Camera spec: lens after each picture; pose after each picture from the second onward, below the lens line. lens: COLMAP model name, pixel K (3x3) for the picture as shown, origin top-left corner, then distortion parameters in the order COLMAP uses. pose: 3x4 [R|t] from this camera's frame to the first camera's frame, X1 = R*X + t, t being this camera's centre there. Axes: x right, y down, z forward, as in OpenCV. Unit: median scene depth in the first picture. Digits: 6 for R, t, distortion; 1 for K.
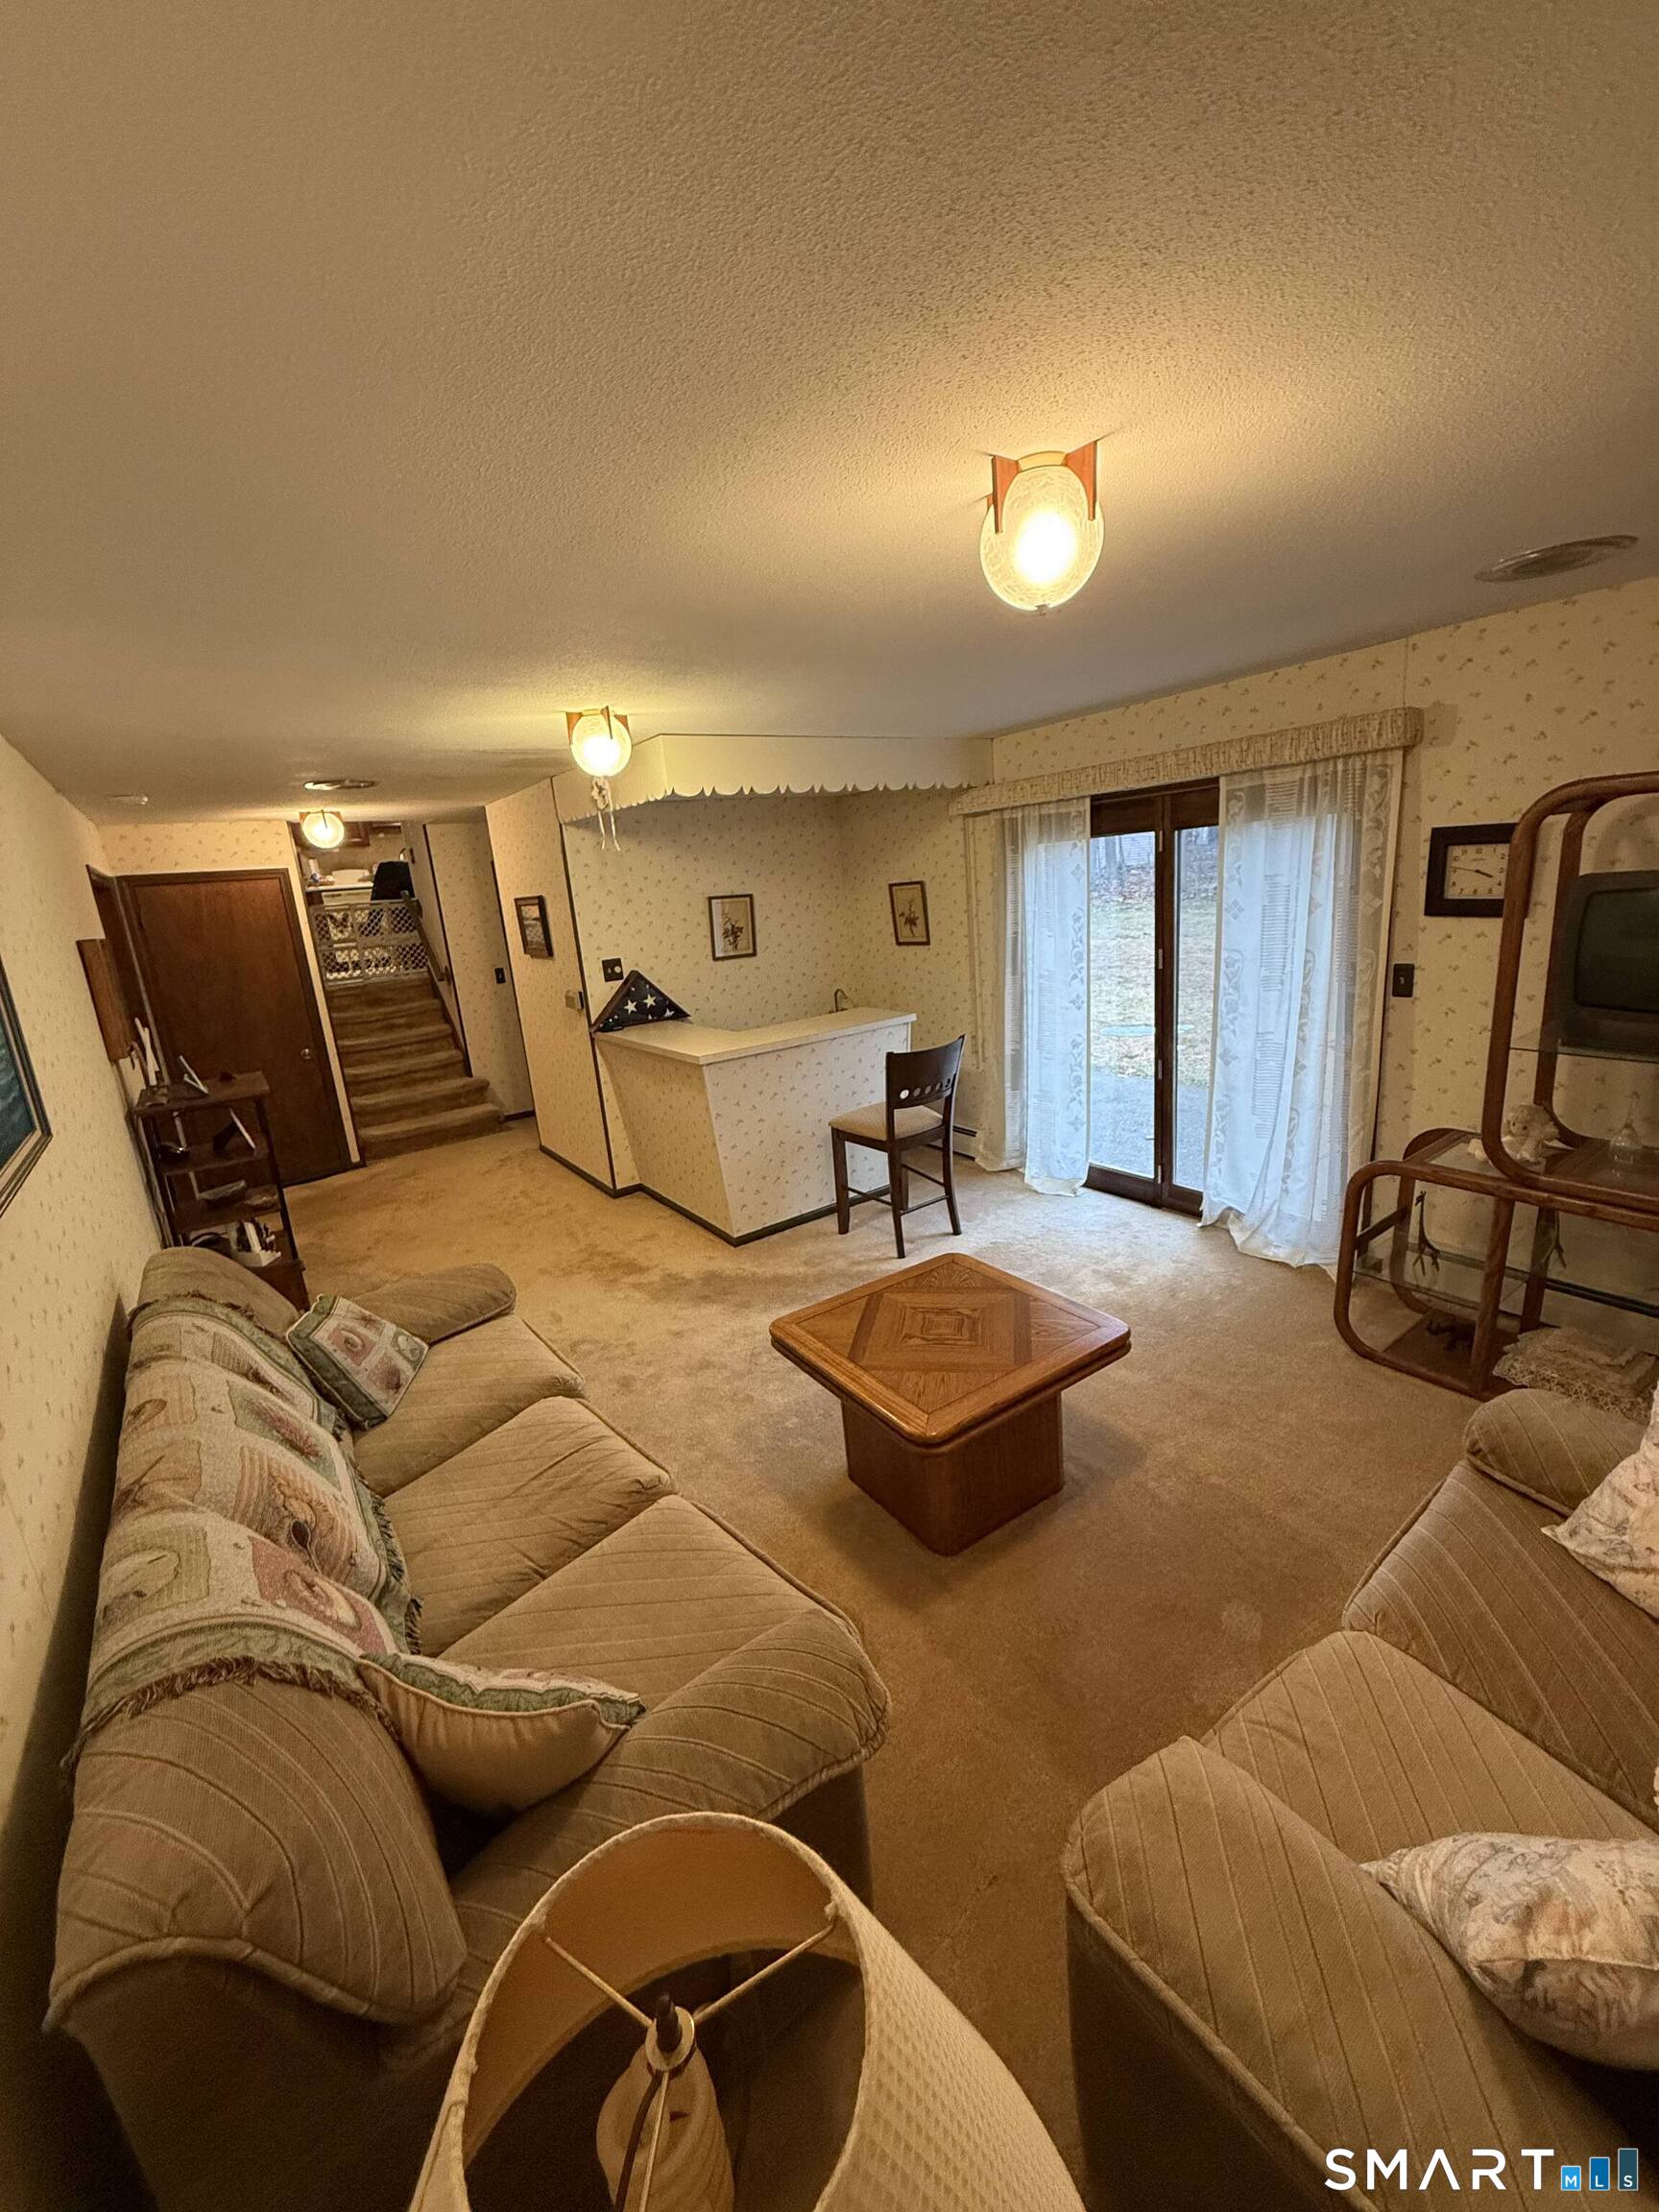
lens RADIAL K [[880.5, 0, 835.2], [0, 880.5, 1099.6], [0, 0, 1]] dist [-0.000617, 0.000605]
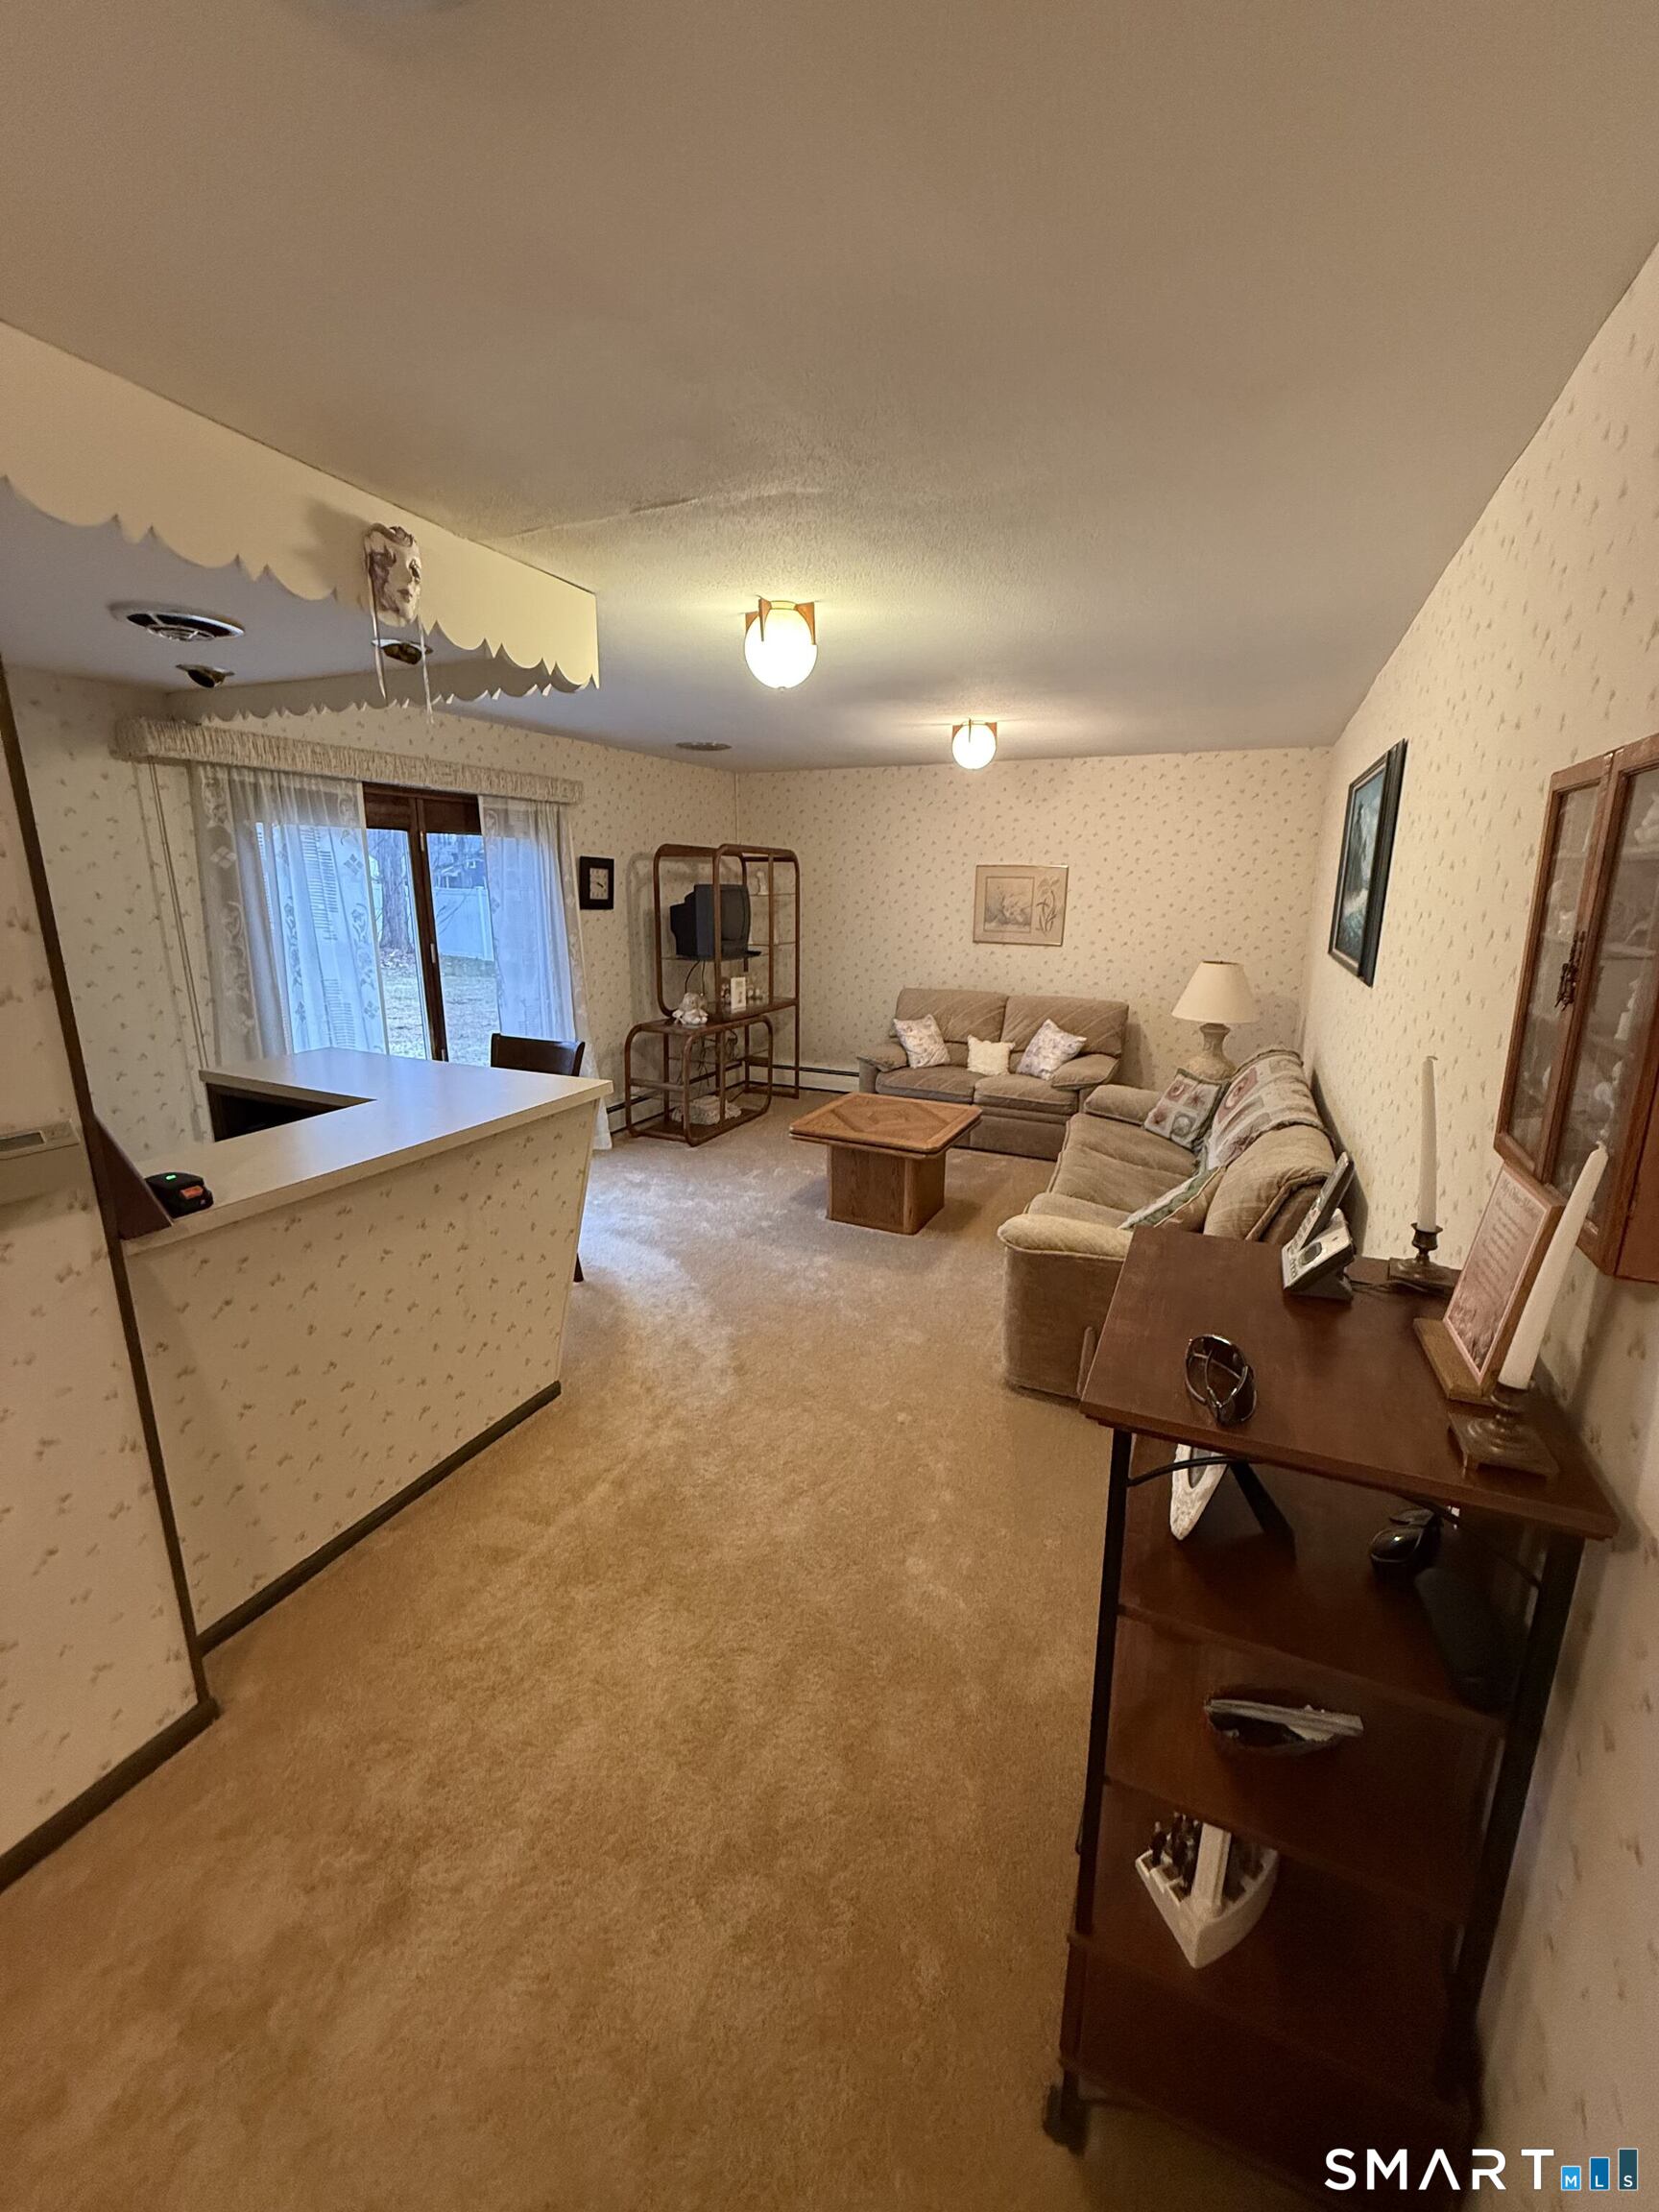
lens RADIAL K [[880.5, 0, 836.2], [0, 880.5, 1100.9], [0, 0, 1]] dist [-0.000617, 0.000605]
pose [[-0.501659, -0.138340, 0.853932, -0.927113], [0.240687, 0.925832, 0.291384, -0.217878], [-0.830908, 0.351706, -0.431155, 1.297334]]
